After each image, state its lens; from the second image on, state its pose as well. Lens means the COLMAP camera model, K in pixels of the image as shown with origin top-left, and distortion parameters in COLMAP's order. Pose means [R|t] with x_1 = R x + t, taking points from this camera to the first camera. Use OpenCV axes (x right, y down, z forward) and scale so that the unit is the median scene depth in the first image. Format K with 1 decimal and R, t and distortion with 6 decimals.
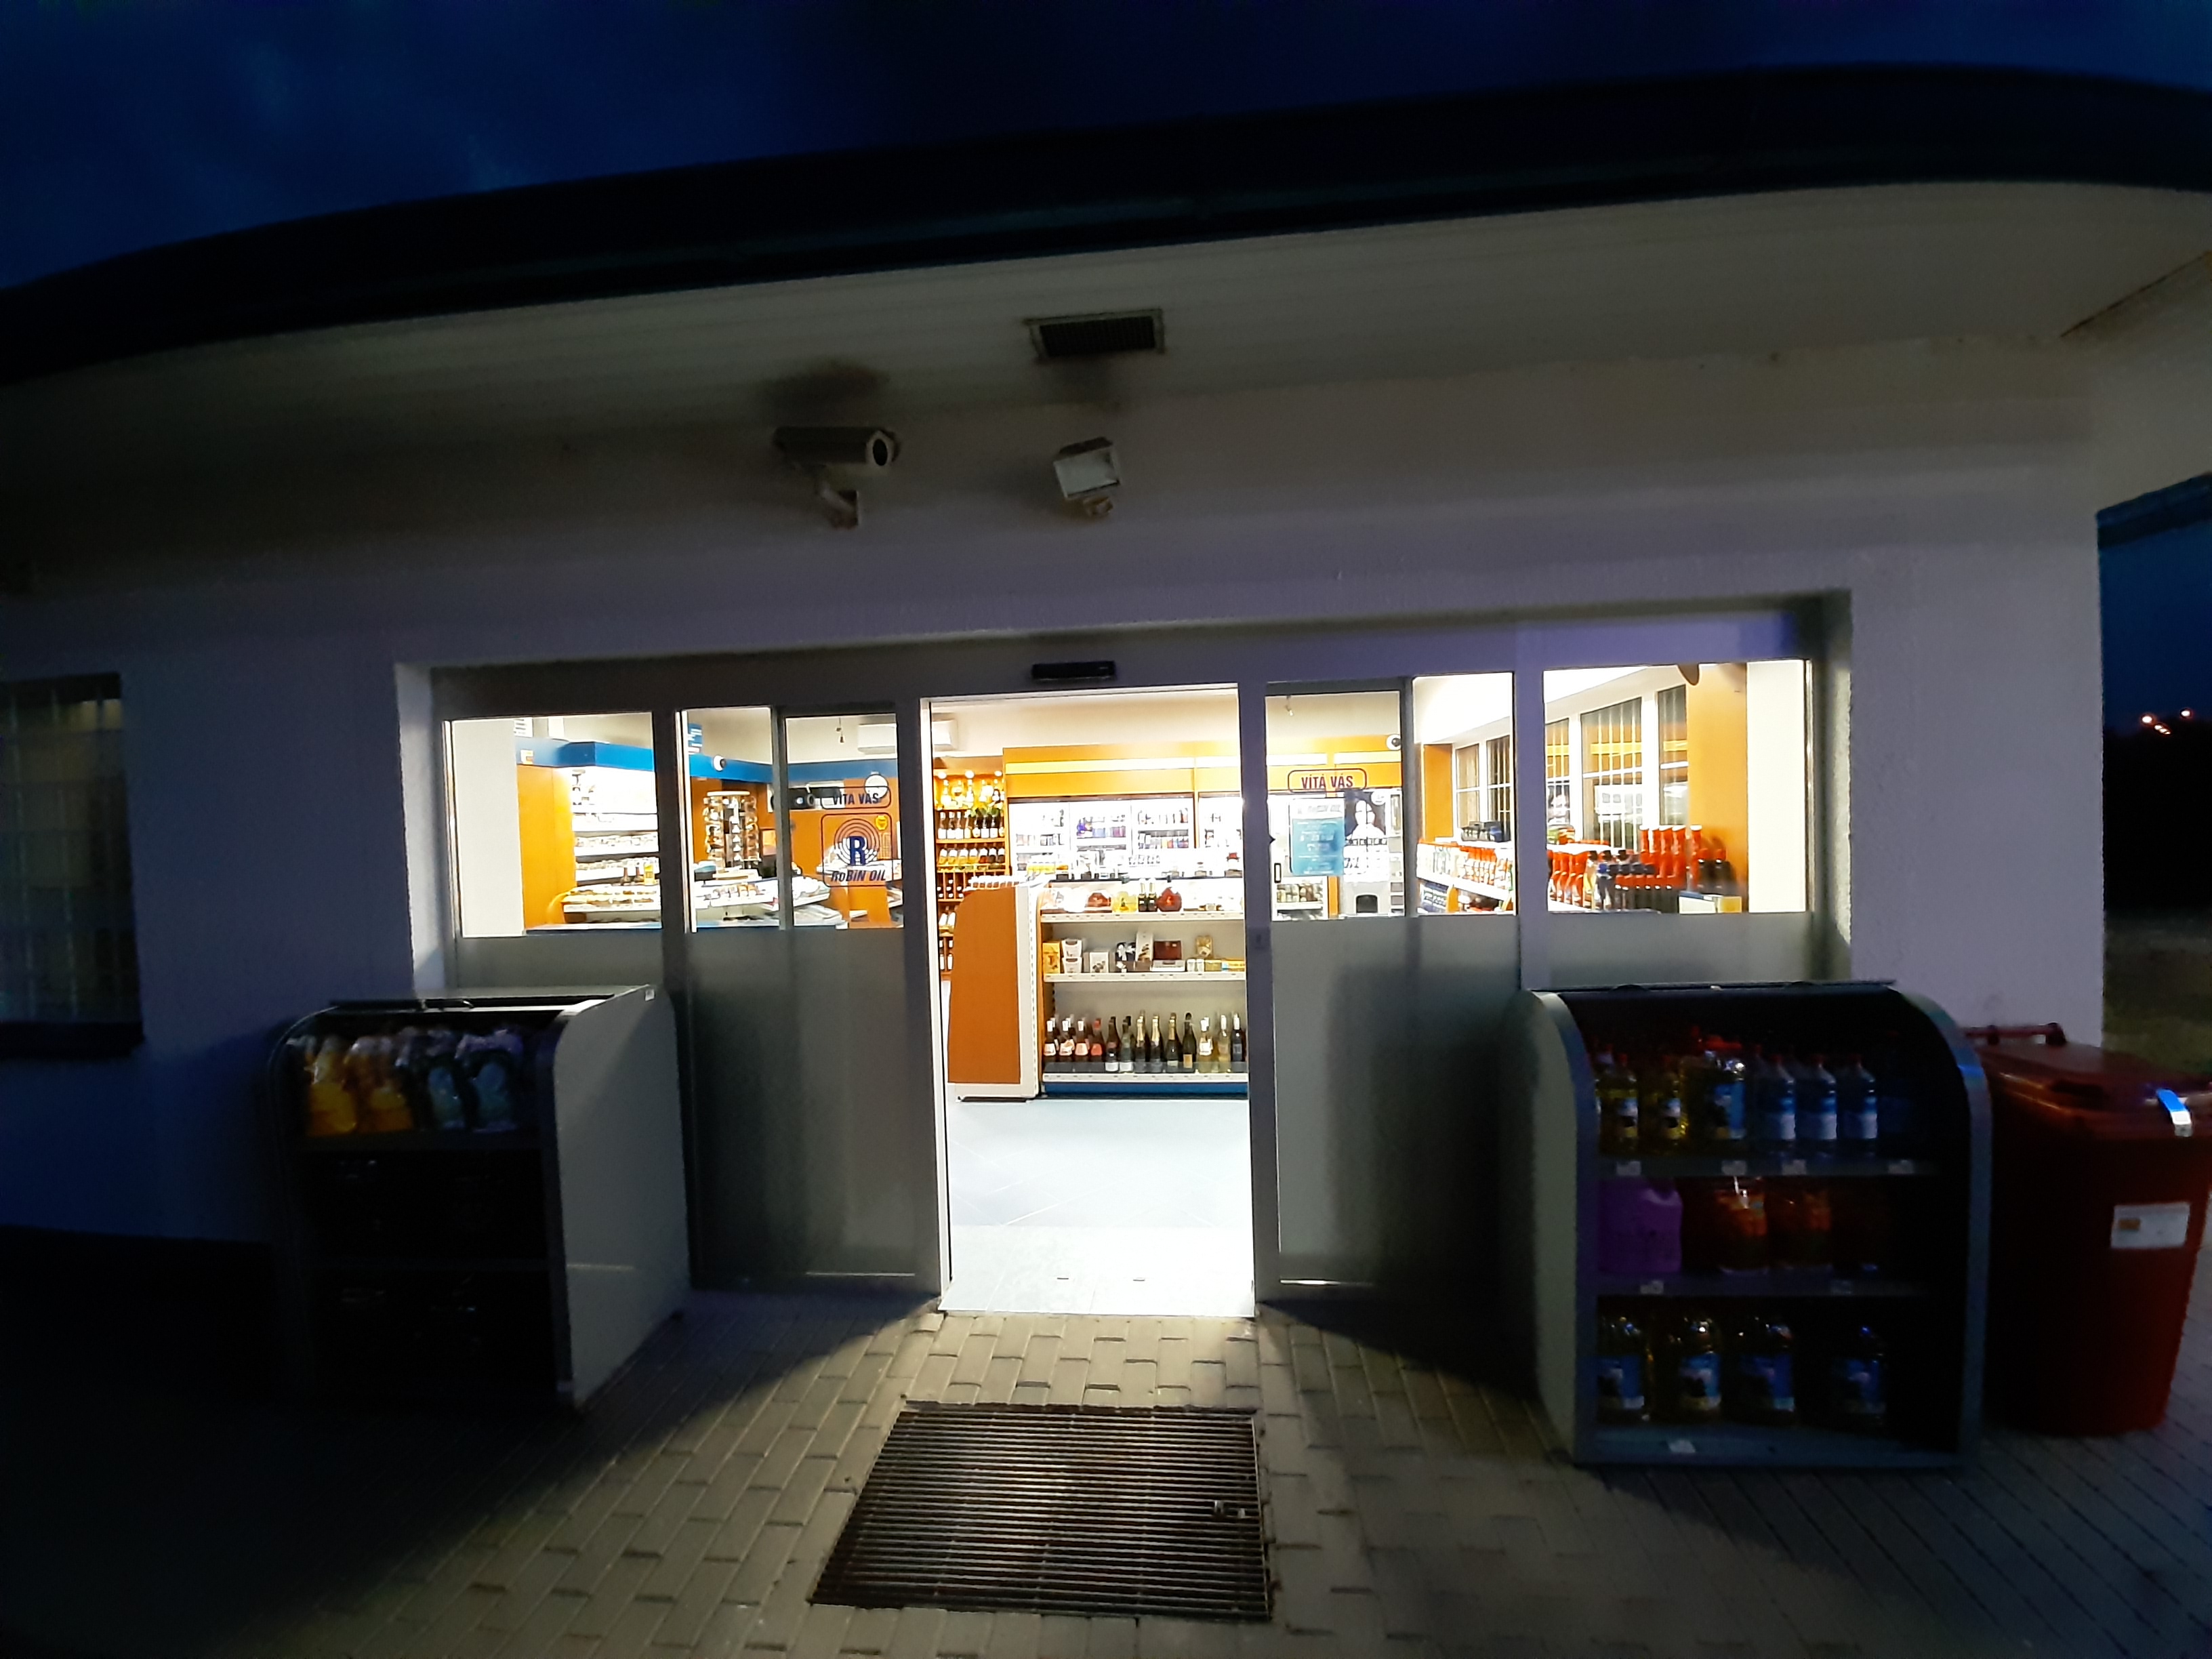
lens RADIAL K [[894.7, 0, 1110.4], [0, 894.7, 831.6], [0, 0, 1]] dist [0.000237, 0.000004]
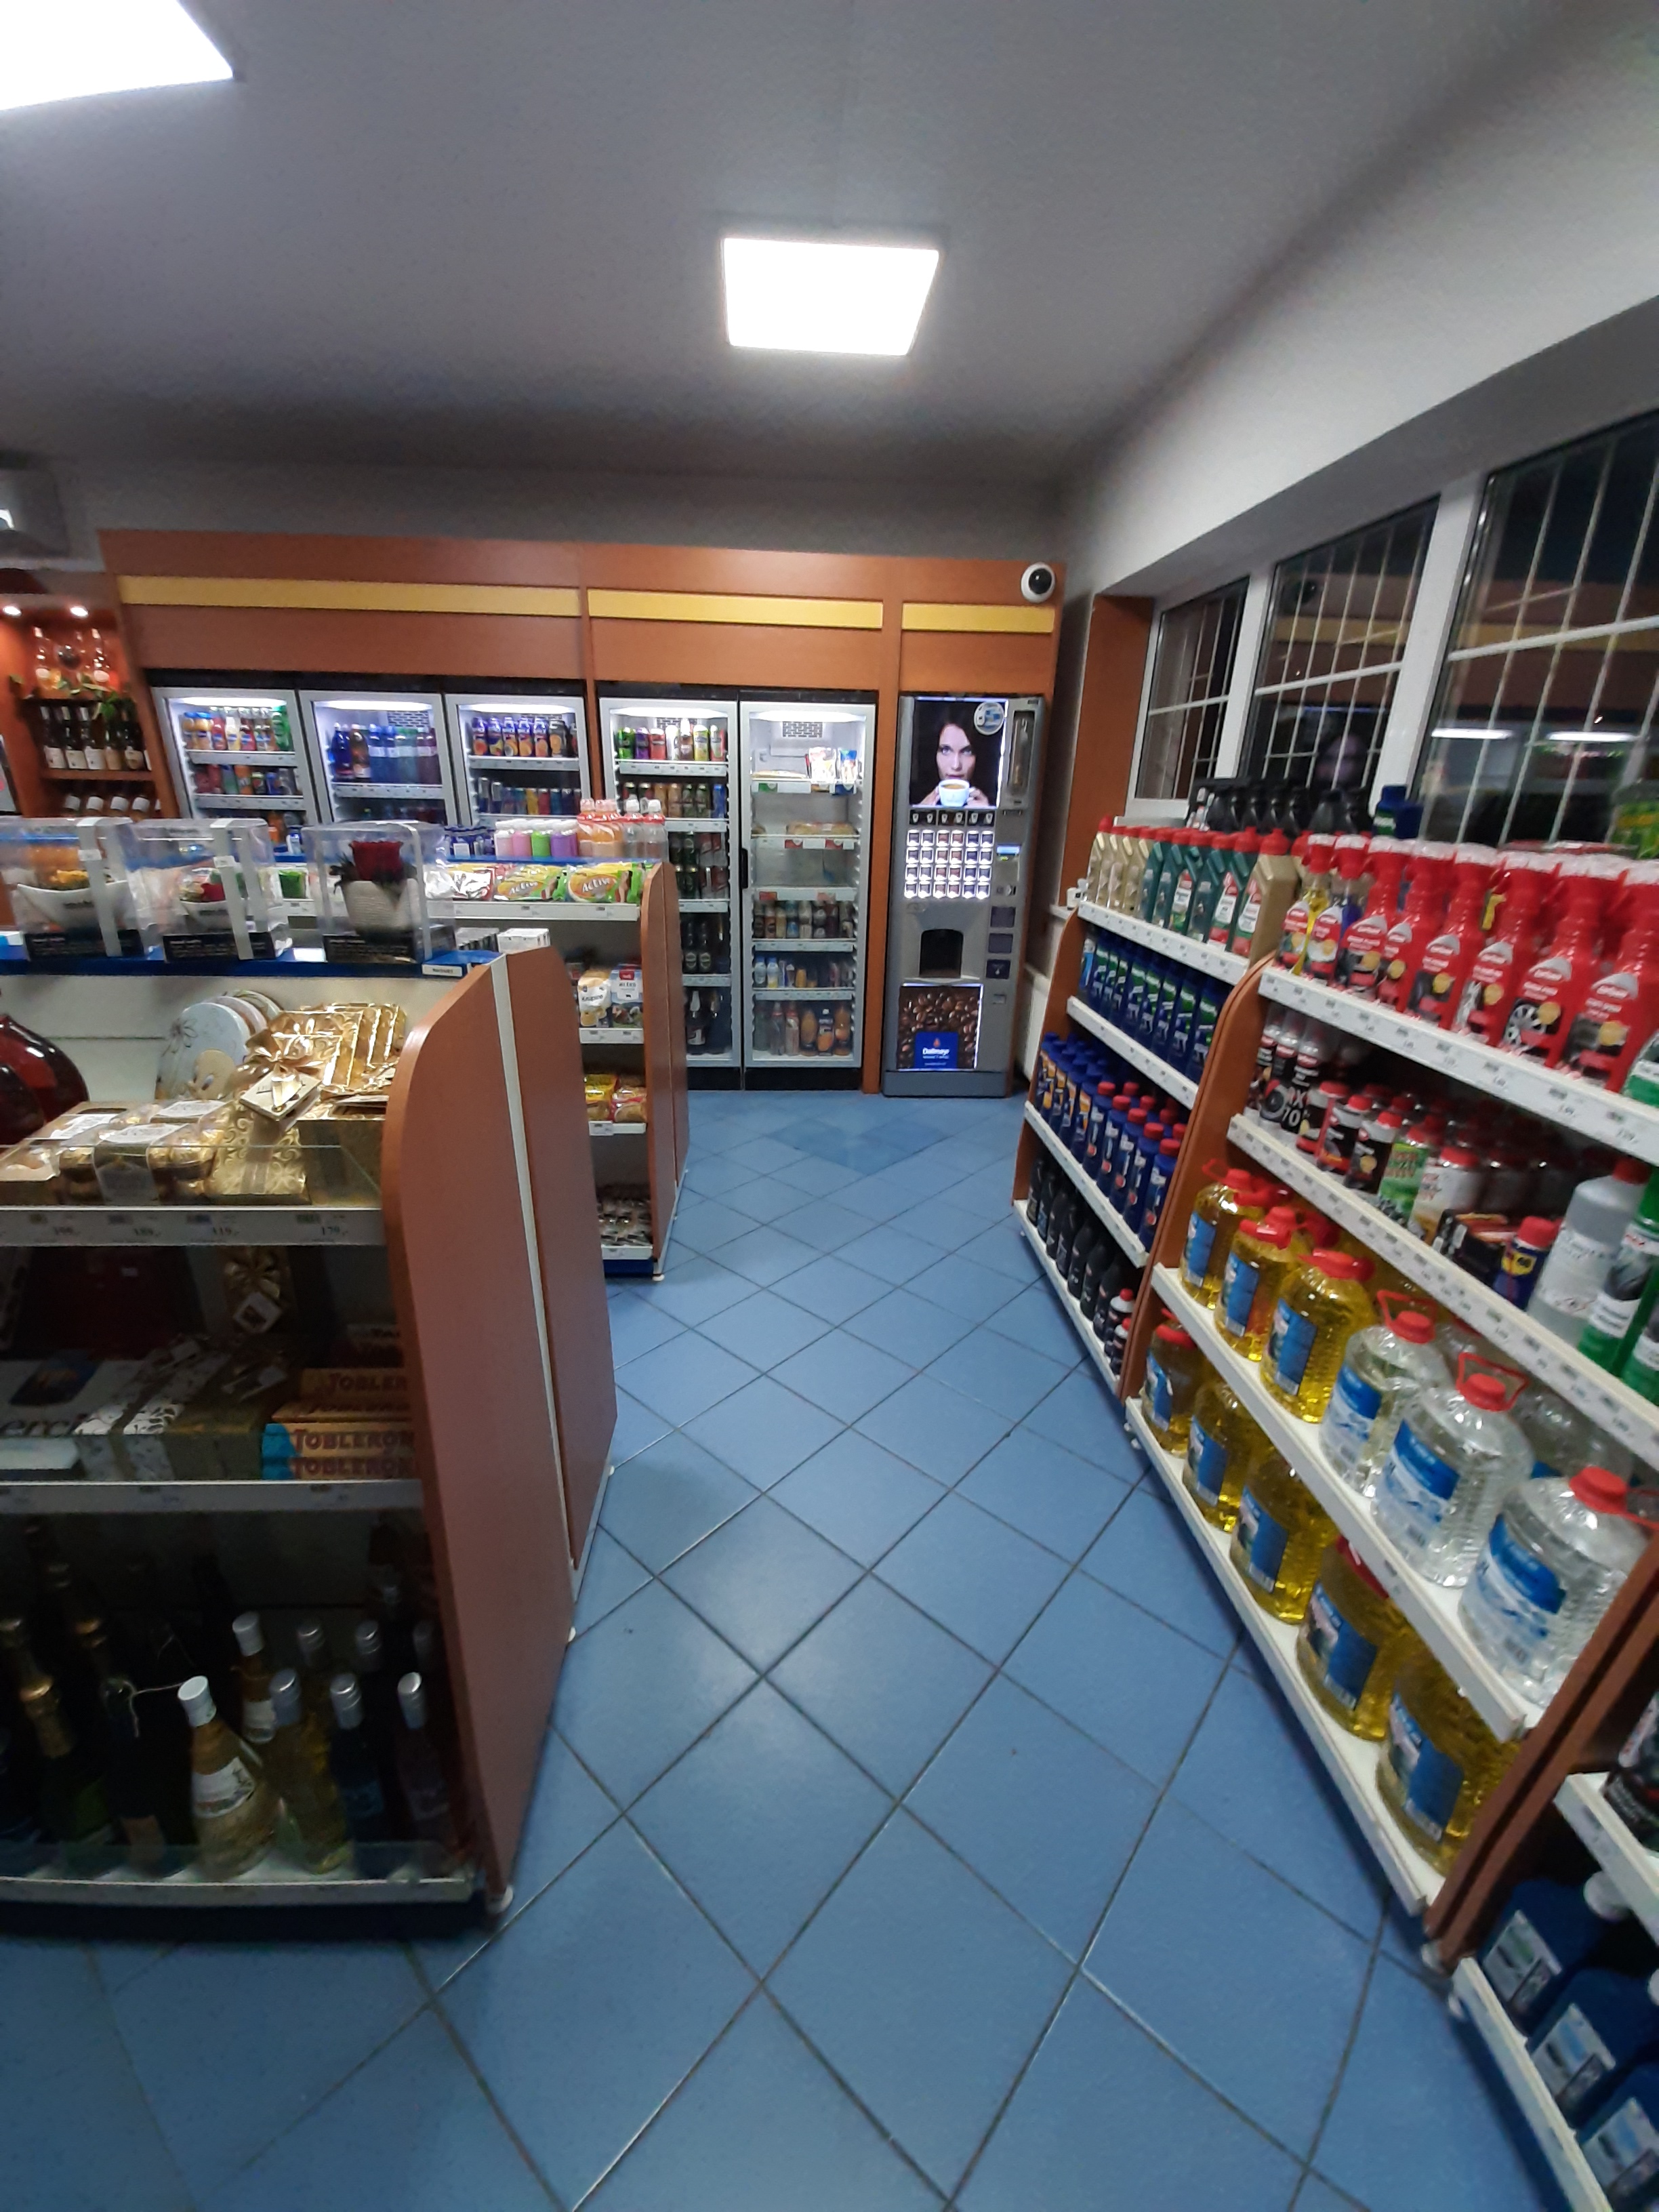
lens RADIAL K [[868.5, 0, 822.8], [0, 868.5, 1114.0], [0, 0, 1]] dist [-0.002717, -0.000167]
pose [[0.986280, -0.009535, 0.164805, 0.137571], [-0.047329, 0.940088, 0.337631, 0.007120], [-0.158151, -0.340799, 0.926739, 0.521583]]
